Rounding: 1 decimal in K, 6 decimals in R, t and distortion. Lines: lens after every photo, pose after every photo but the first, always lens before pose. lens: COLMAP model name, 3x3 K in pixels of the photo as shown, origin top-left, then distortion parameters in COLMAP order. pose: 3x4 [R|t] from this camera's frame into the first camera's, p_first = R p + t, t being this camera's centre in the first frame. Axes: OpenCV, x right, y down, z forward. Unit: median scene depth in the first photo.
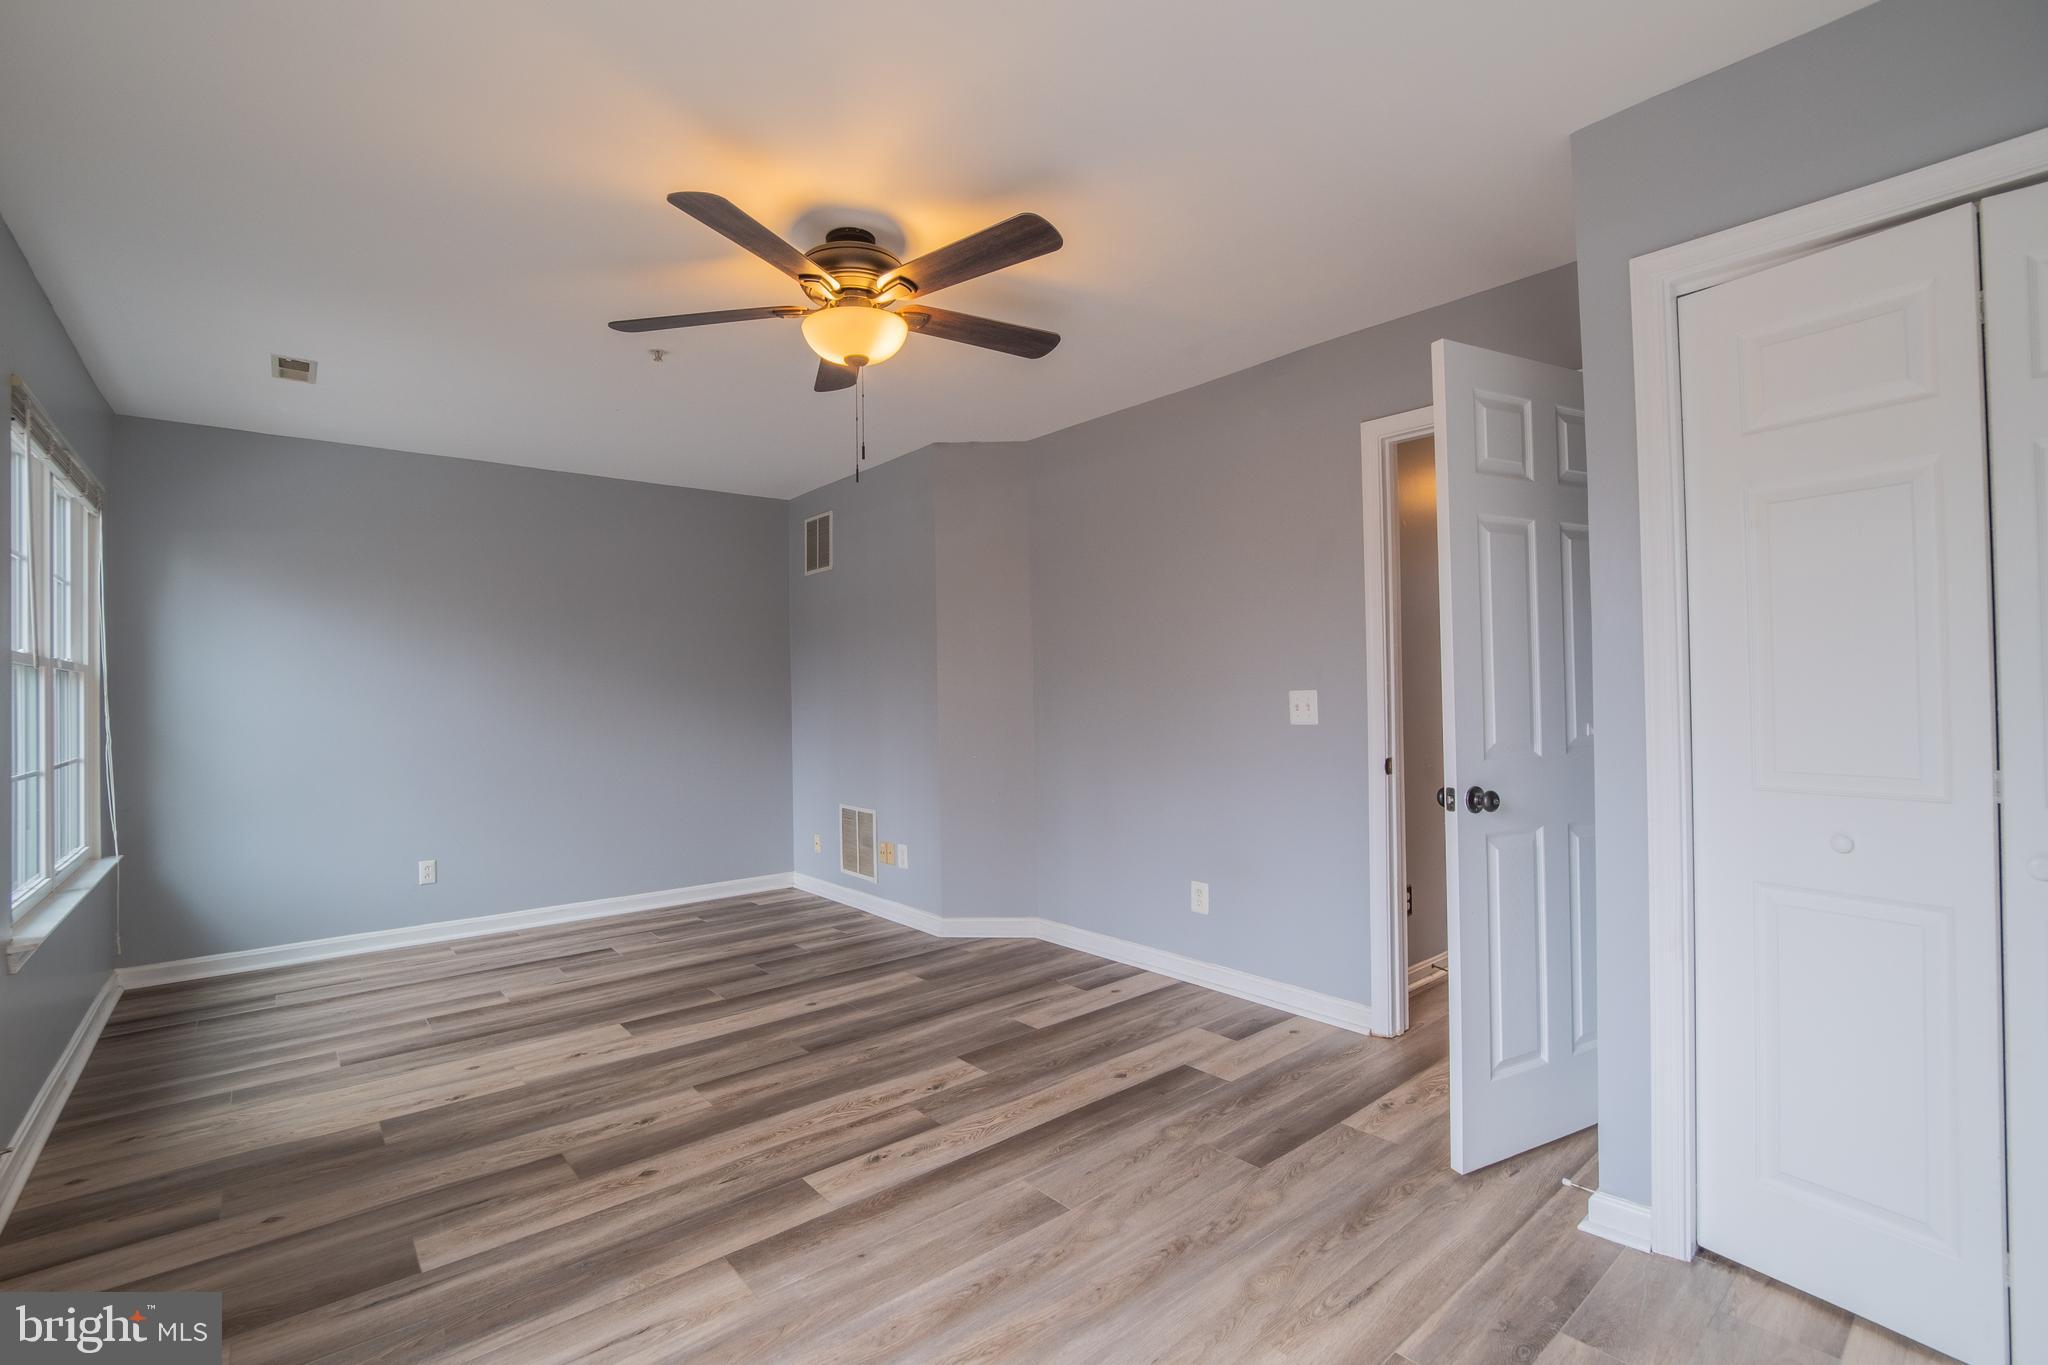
lens RADIAL K [[911.5, 0, 1015.1], [0, 911.5, 679.4], [0, 0, 1]] dist [-0.039211, 0.007802]
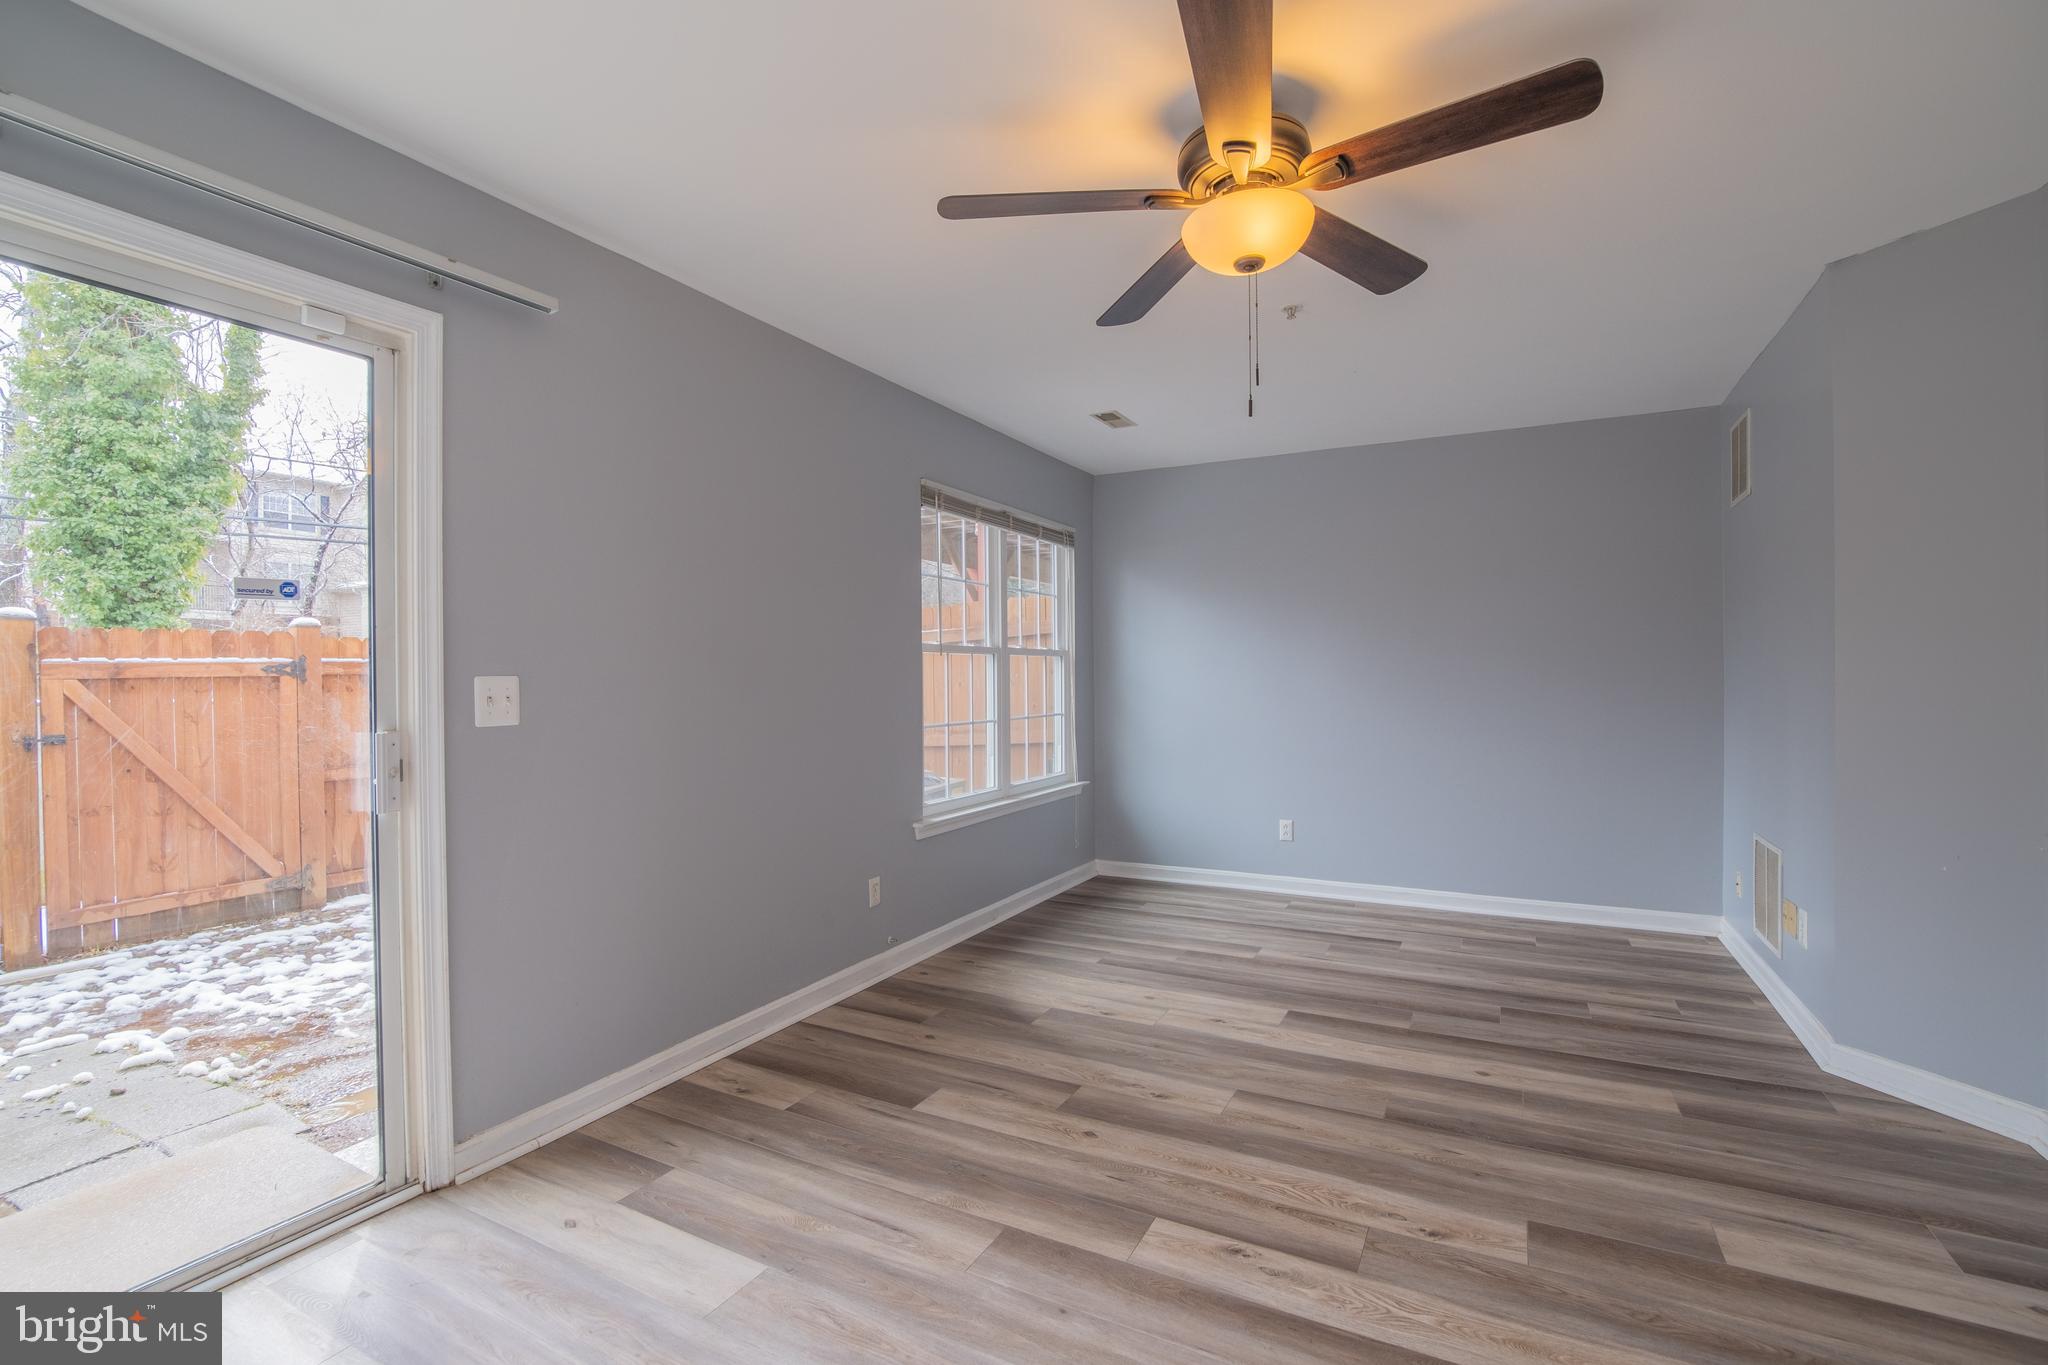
lens RADIAL K [[911.5, 0, 1015.1], [0, 911.5, 679.4], [0, 0, 1]] dist [-0.039211, 0.007802]
pose [[0.368035, 0.016739, -0.929661, 0.399717], [0.011769, 0.999674, 0.022659, -0.003953], [0.929737, -0.019281, 0.367718, 0.407960]]
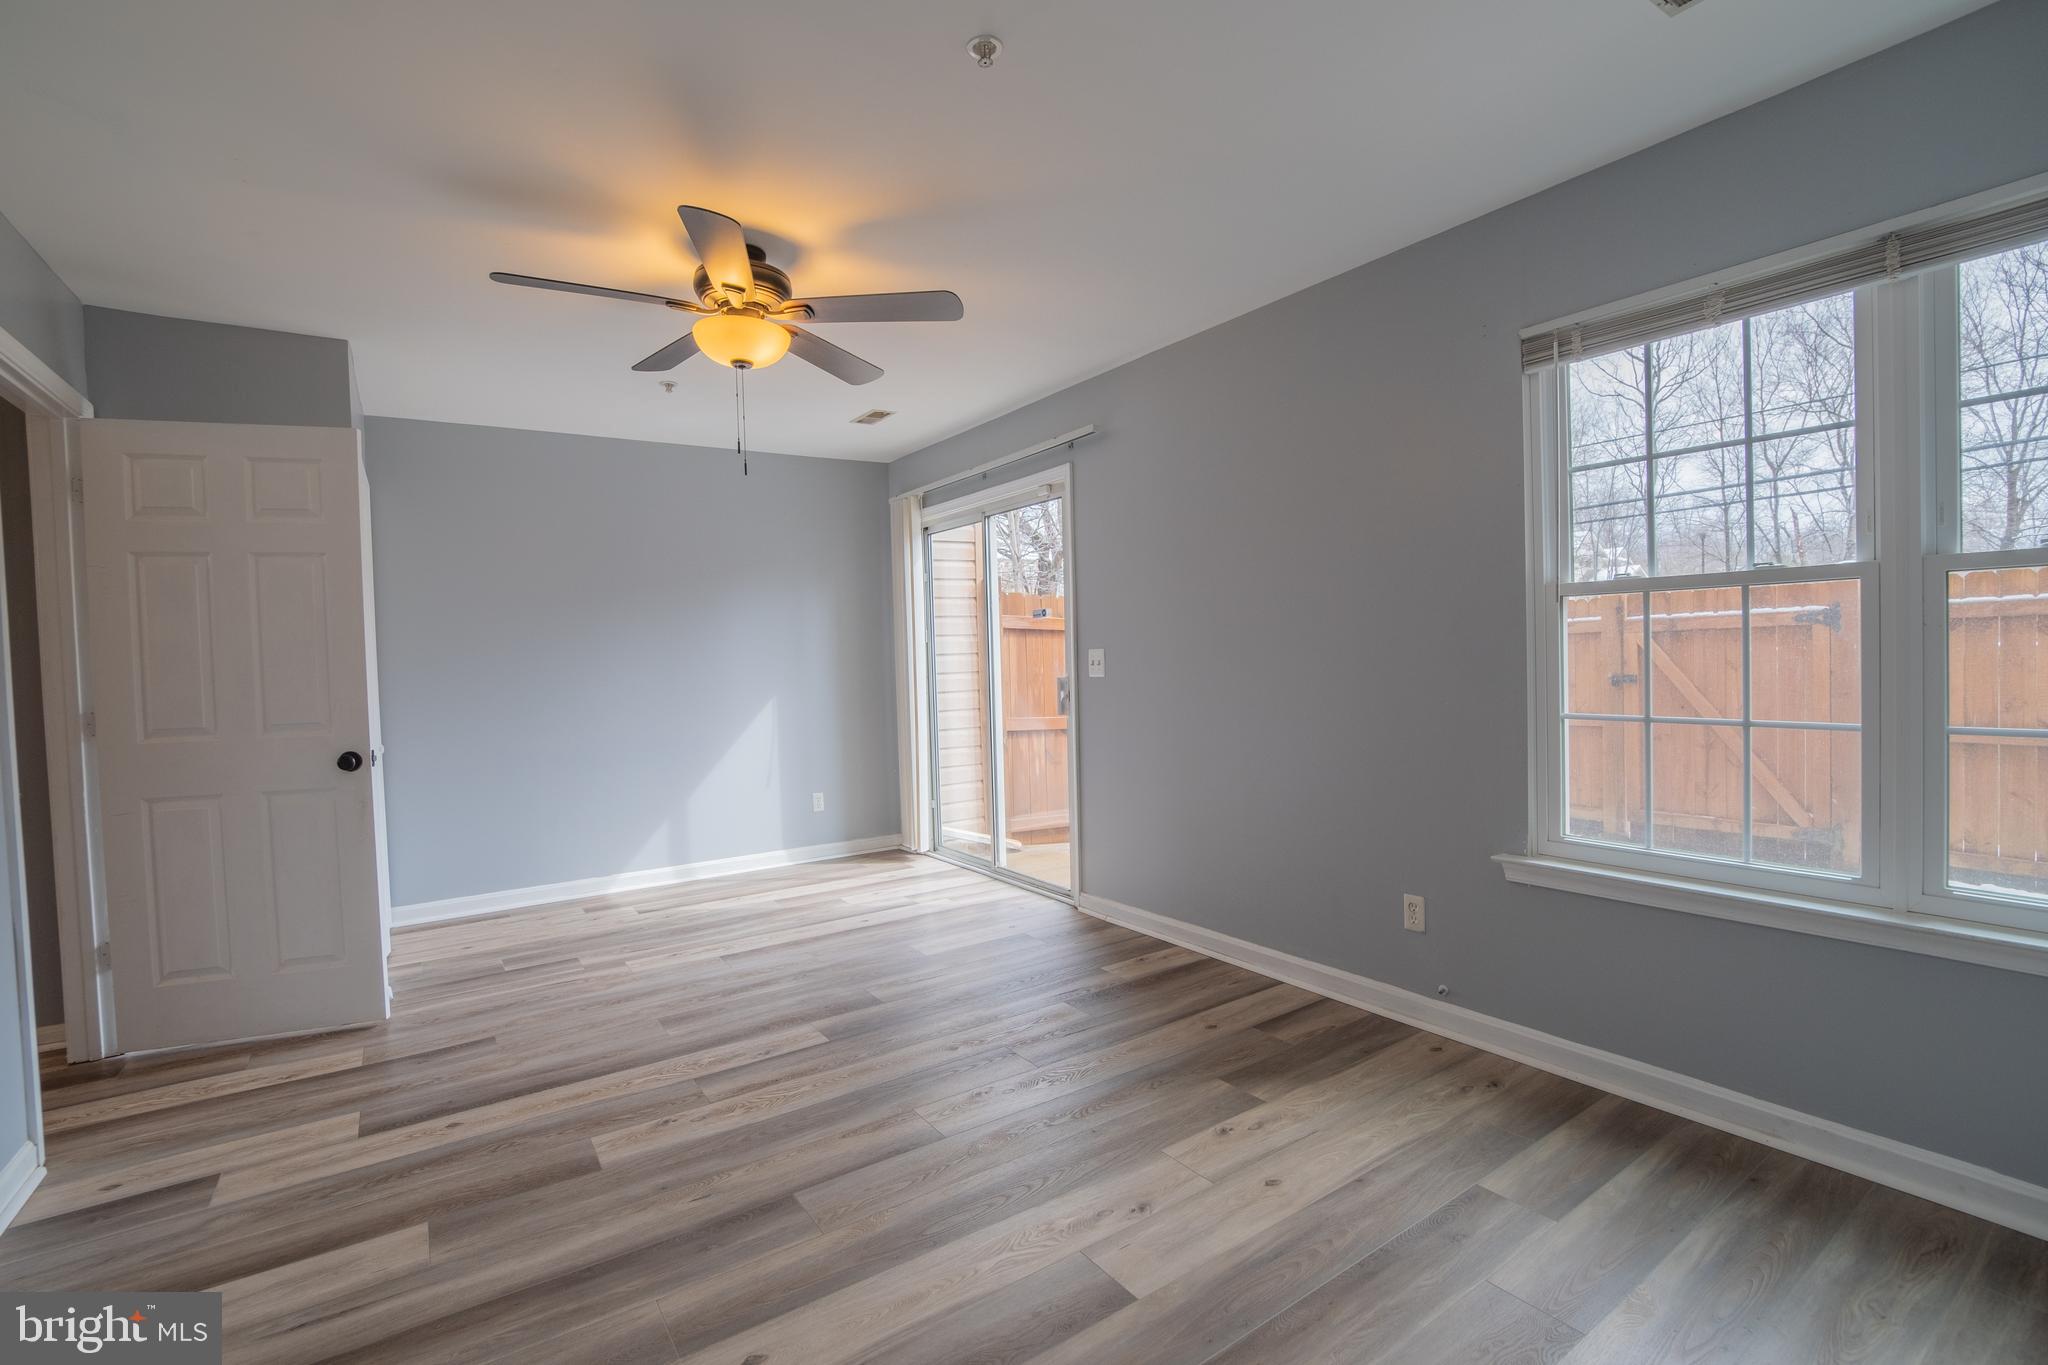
lens RADIAL K [[911.5, 0, 1015.1], [0, 911.5, 679.4], [0, 0, 1]] dist [-0.039211, 0.007802]
pose [[-0.993866, 0.042887, 0.101935, -0.484145], [0.044701, 0.998879, 0.015580, 0.024361], [-0.101152, 0.020042, -0.994669, 1.666295]]
